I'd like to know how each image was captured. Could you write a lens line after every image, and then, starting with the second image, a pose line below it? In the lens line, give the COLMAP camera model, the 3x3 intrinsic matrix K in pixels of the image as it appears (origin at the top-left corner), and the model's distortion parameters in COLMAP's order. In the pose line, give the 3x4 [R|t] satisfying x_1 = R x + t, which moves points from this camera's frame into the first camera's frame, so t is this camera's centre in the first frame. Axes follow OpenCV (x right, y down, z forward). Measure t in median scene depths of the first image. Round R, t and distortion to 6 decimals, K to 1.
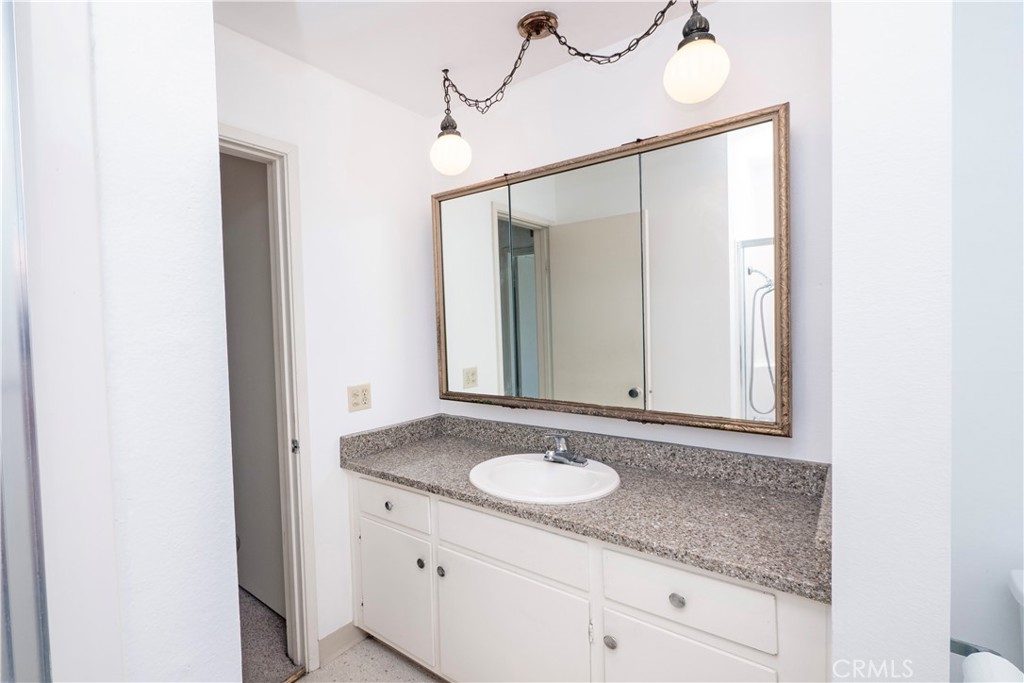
lens RADIAL K [[454.1, 0, 514.6], [0, 454.1, 338.4], [0, 0, 1]] dist [-0.006357, 0.001690]
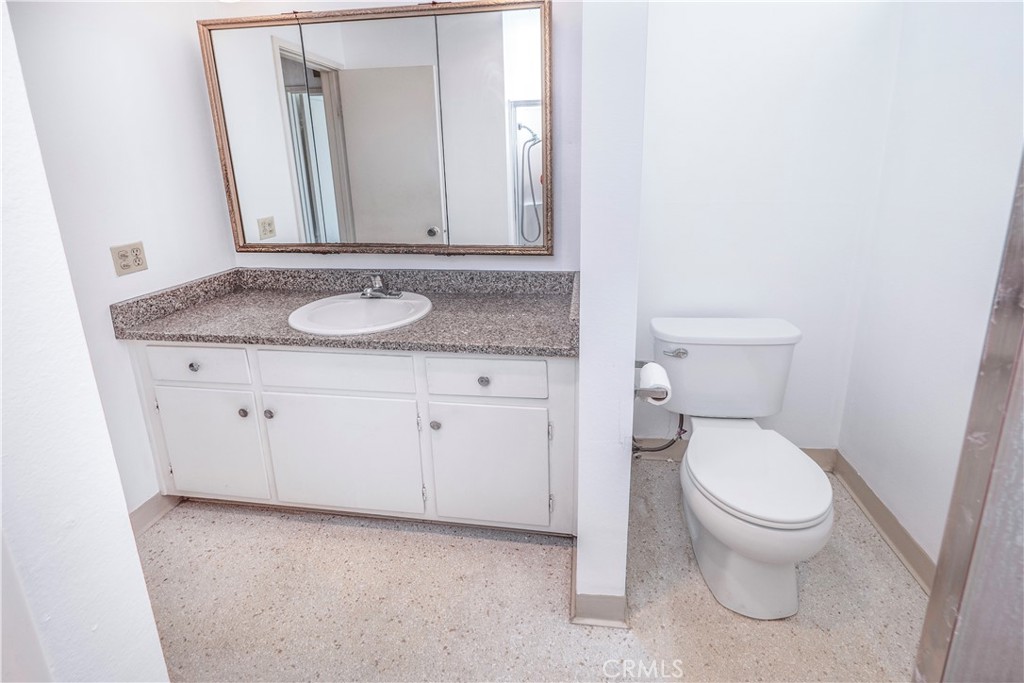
lens RADIAL K [[425.2, 0, 528.0], [0, 425.2, 251.8], [0, 0, 1]] dist [-0.005937, 0.000533]
pose [[0.873925, -0.090549, 0.477553, -0.069526], [0.012034, 0.986224, 0.164976, -0.008119], [-0.485912, -0.138429, 0.862975, -0.077375]]
